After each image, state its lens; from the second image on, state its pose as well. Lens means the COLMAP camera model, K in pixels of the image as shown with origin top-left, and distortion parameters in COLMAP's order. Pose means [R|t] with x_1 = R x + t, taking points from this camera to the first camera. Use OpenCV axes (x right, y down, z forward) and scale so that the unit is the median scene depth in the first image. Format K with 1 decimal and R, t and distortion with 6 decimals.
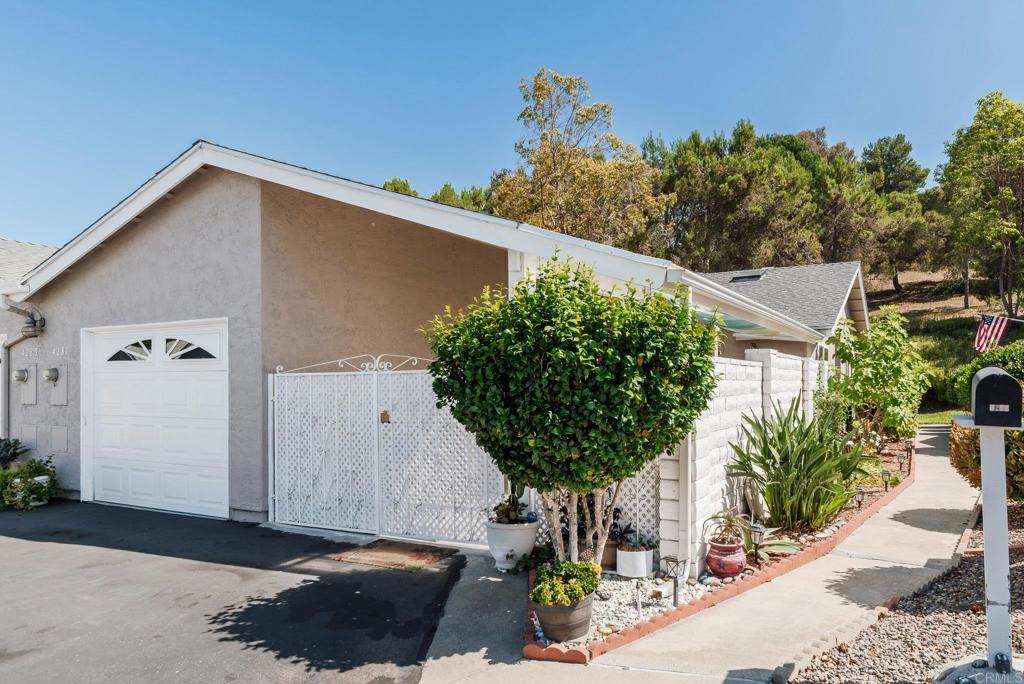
lens RADIAL K [[518.2, 0, 512.0], [0, 518.2, 380.2], [0, 0, 1]] dist [-0.000782, -0.000147]
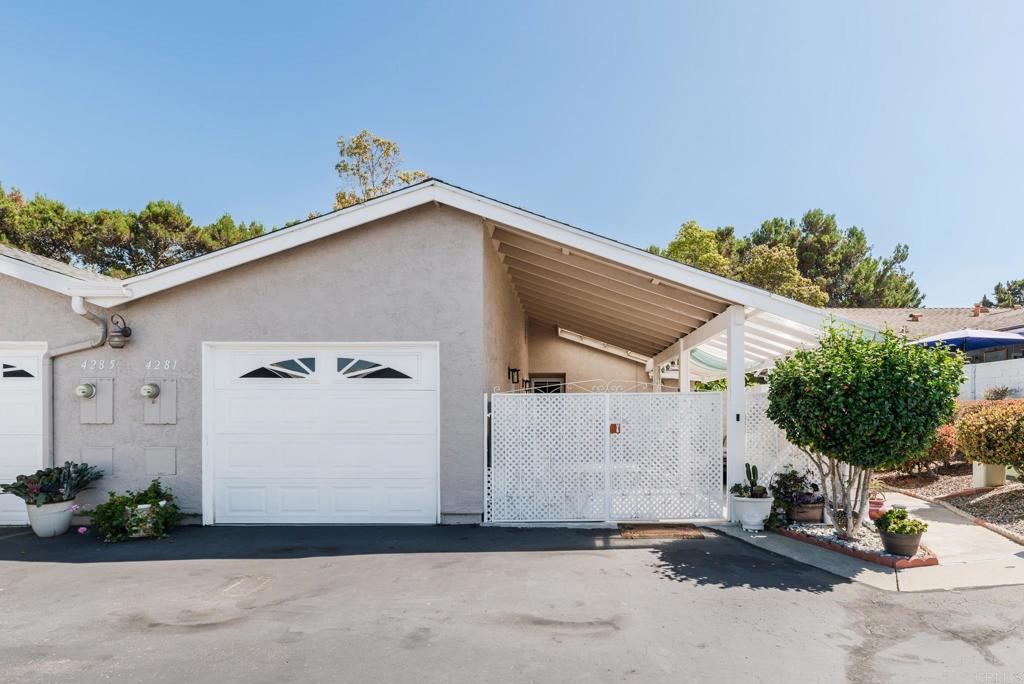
lens RADIAL K [[440.2, 0, 511.8], [0, 440.2, 413.0], [0, 0, 1]] dist [0.002691, 0.000231]
pose [[0.934269, 0.003953, 0.356548, -0.737994], [-0.008309, 0.999908, 0.010687, 0.019280], [-0.356473, -0.012947, 0.934216, 0.063201]]
